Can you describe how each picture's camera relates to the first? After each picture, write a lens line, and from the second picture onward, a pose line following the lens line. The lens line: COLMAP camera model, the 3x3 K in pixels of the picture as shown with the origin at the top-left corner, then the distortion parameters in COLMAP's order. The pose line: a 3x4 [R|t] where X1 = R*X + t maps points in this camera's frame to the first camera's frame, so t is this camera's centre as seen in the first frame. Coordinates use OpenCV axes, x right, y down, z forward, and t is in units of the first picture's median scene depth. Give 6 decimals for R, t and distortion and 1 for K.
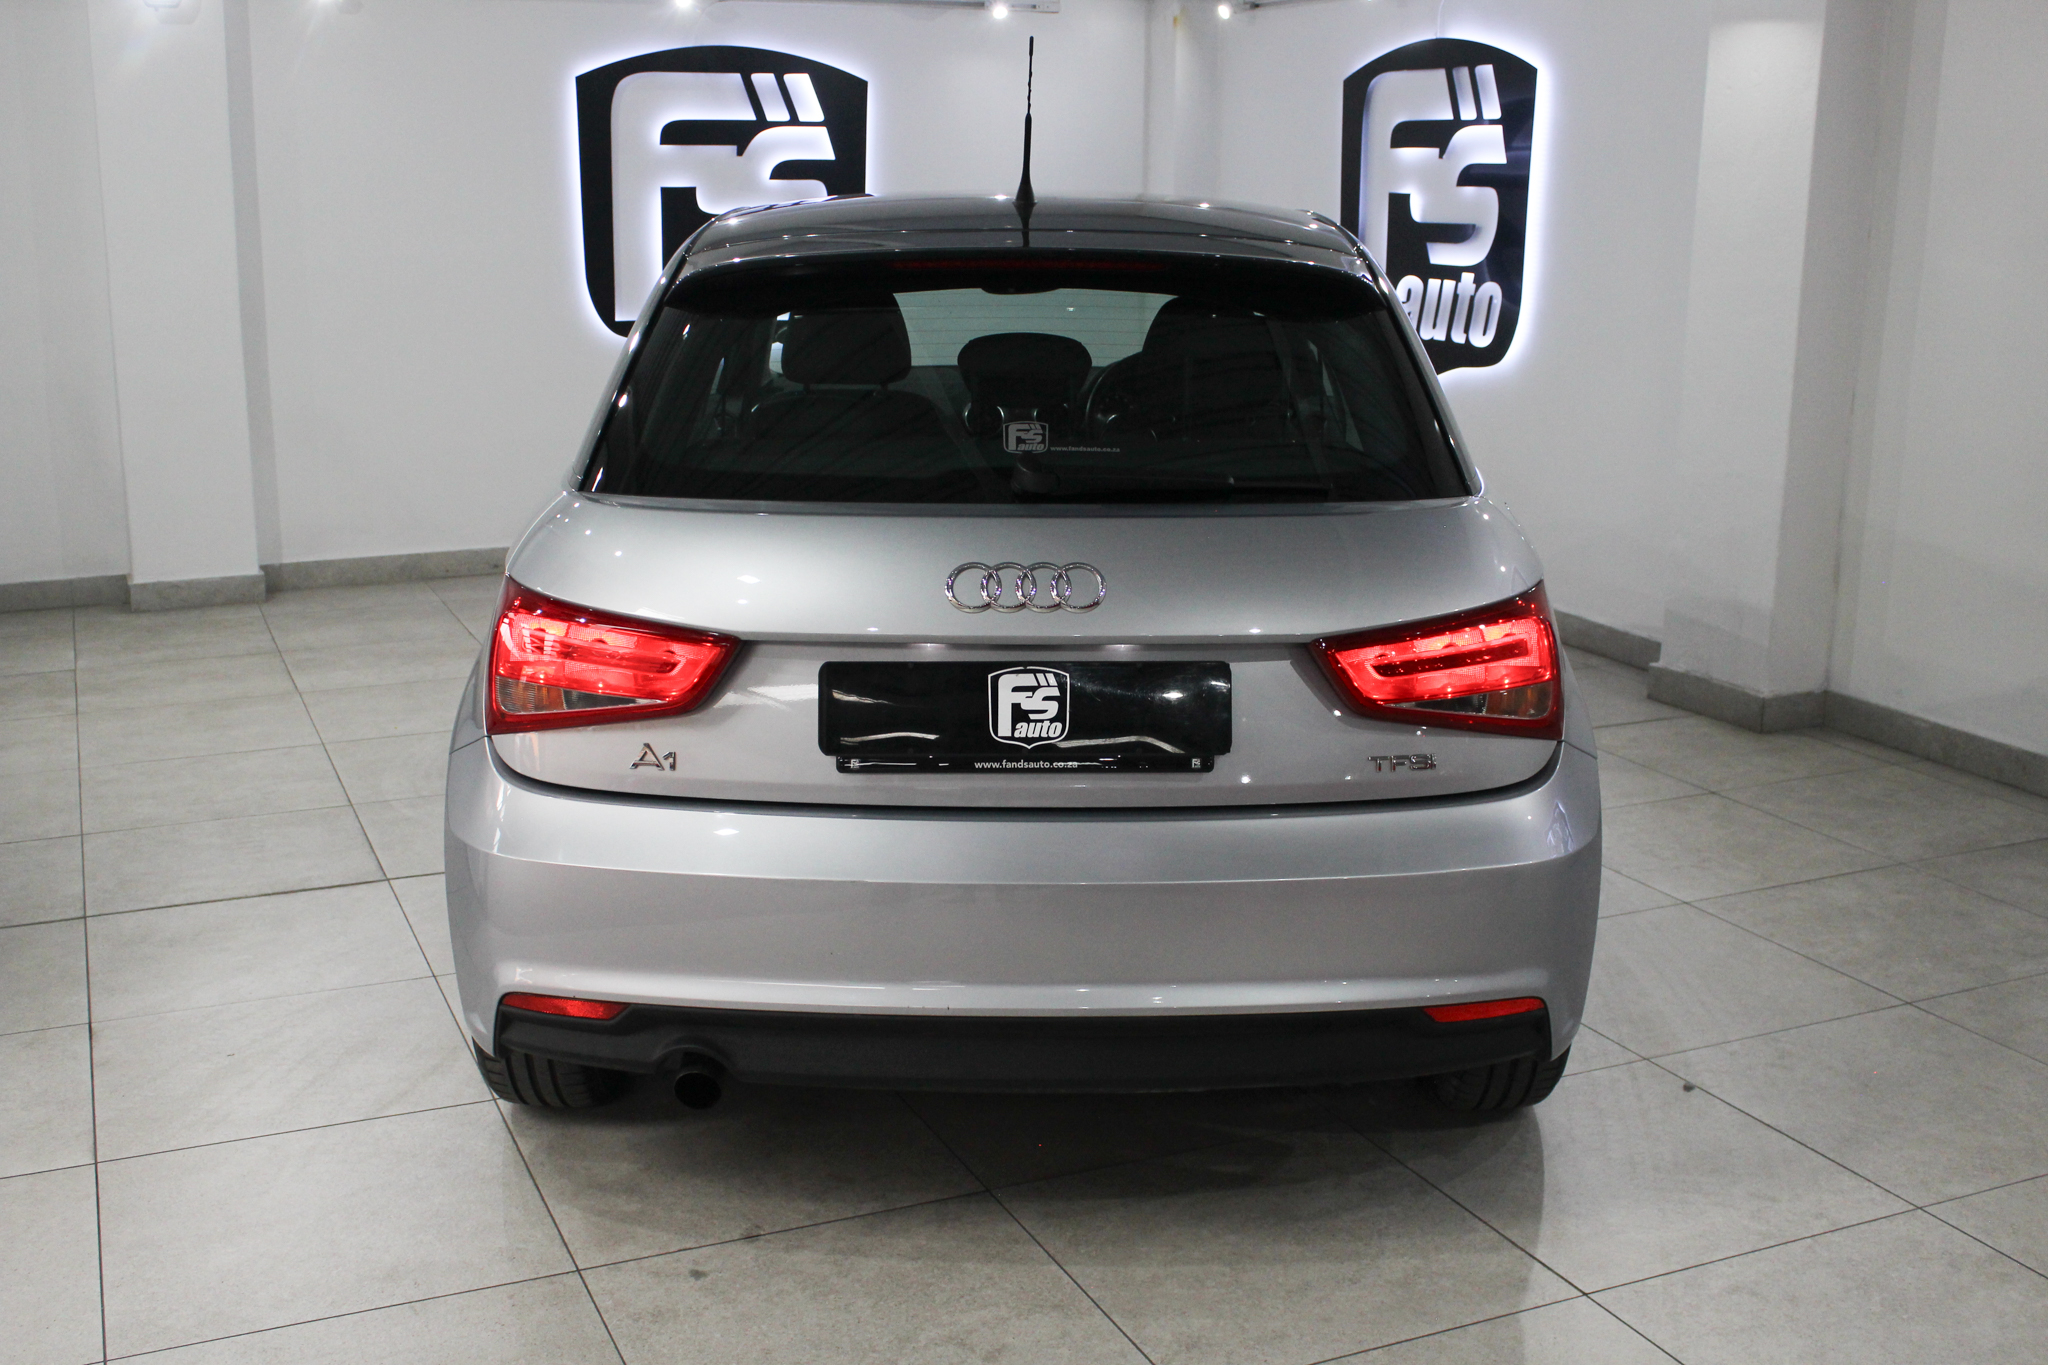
lens RADIAL K [[2160.2, 0, 1019.8], [0, 2160.2, 701.0], [0, 0, 1]] dist [-0.071126, 0.000000]
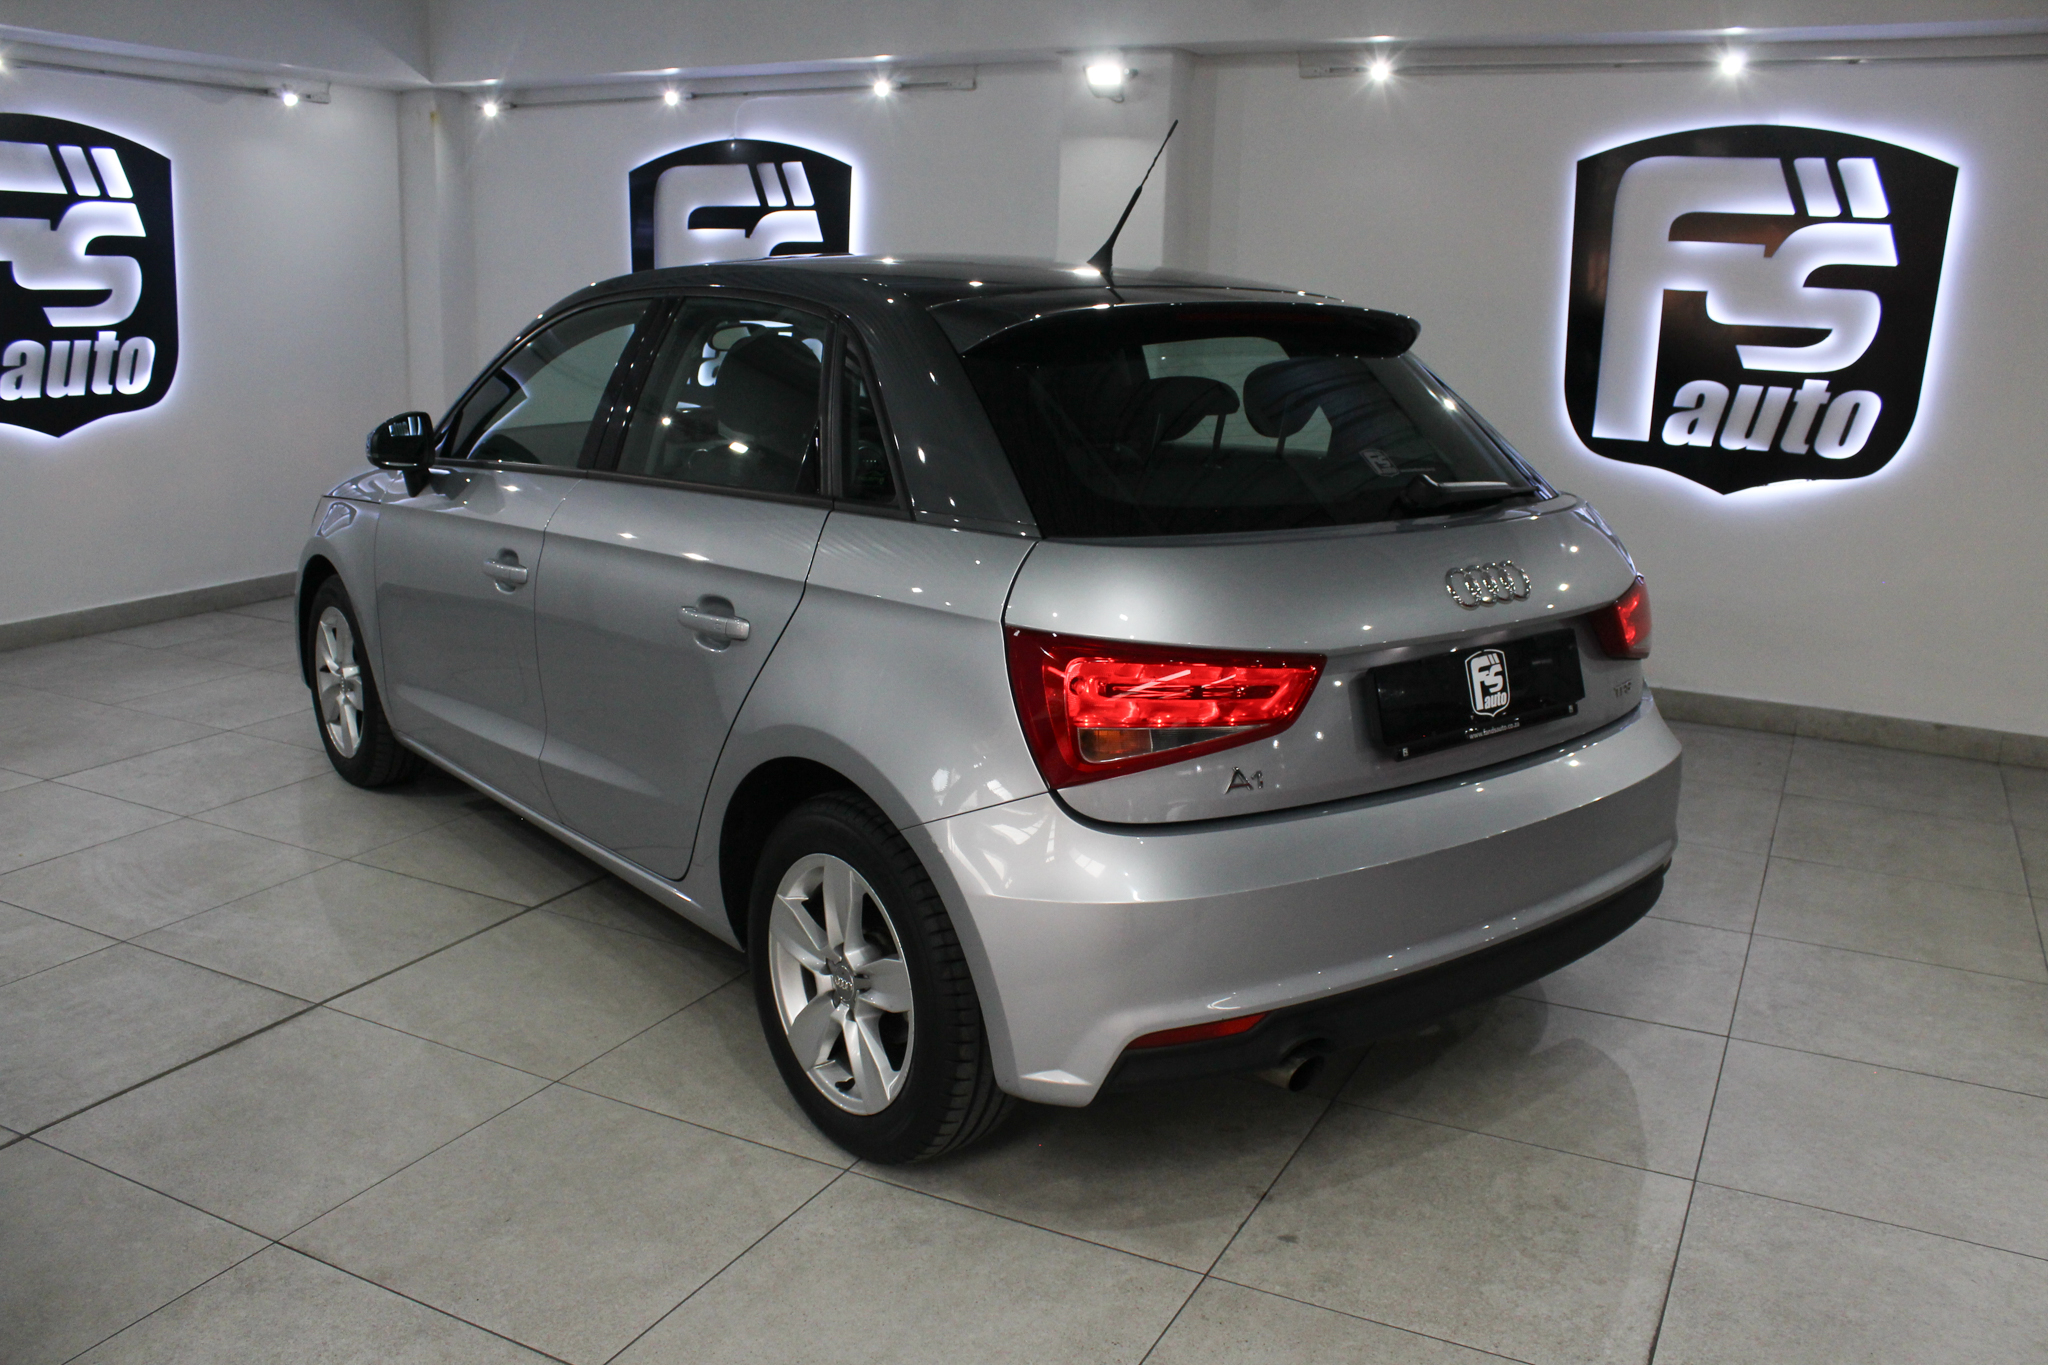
lens RADIAL K [[1709.3, 0, 952.3], [0, 1709.3, 706.9], [0, 0, 1]] dist [-0.155192, 0.123493]
pose [[0.780309, -0.141769, 0.609114, -0.346140], [0.131321, 0.989396, 0.062049, -0.035138], [-0.611451, 0.031571, 0.790652, 0.188409]]
